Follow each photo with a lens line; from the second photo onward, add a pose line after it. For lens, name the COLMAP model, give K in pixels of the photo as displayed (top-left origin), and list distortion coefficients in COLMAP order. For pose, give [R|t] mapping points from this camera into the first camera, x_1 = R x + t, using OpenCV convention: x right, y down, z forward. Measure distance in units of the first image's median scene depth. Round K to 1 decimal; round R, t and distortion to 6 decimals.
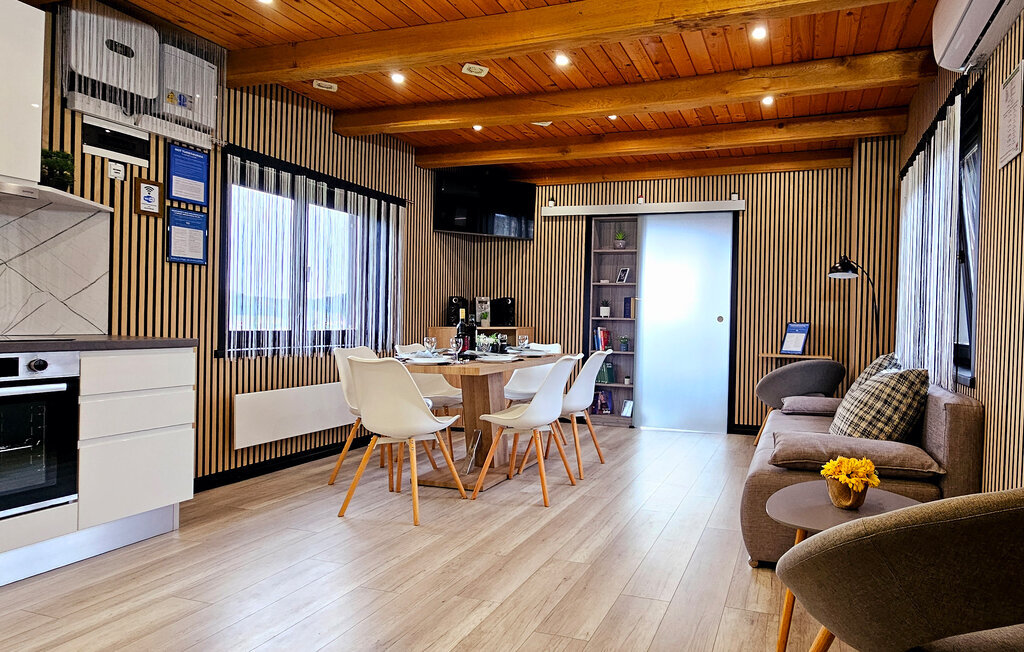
lens RADIAL K [[574.3, 0, 636.3], [0, 574.3, 328.3], [0, 0, 1]] dist [-0.003276, 0.000375]
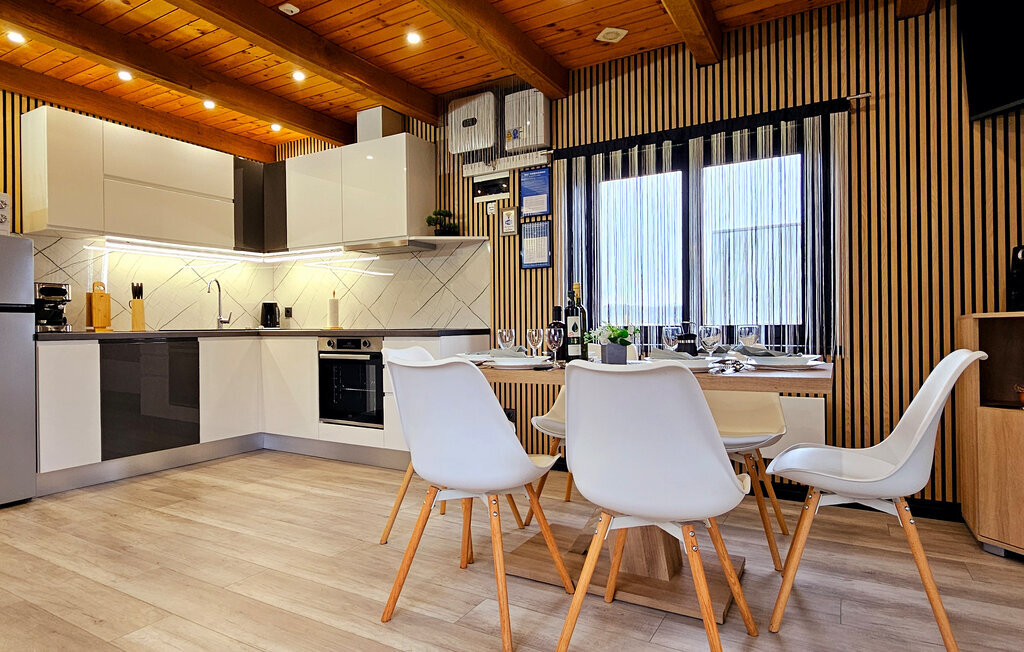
lens RADIAL K [[574.3, 0, 507.1], [0, 574.3, 331.6], [0, 0, 1]] dist [-0.003276, 0.000375]
pose [[-0.244286, -0.008742, -0.969664, 0.229620], [-0.003610, 0.999961, -0.008105, 0.016556], [0.969696, 0.001520, -0.244308, 0.775683]]
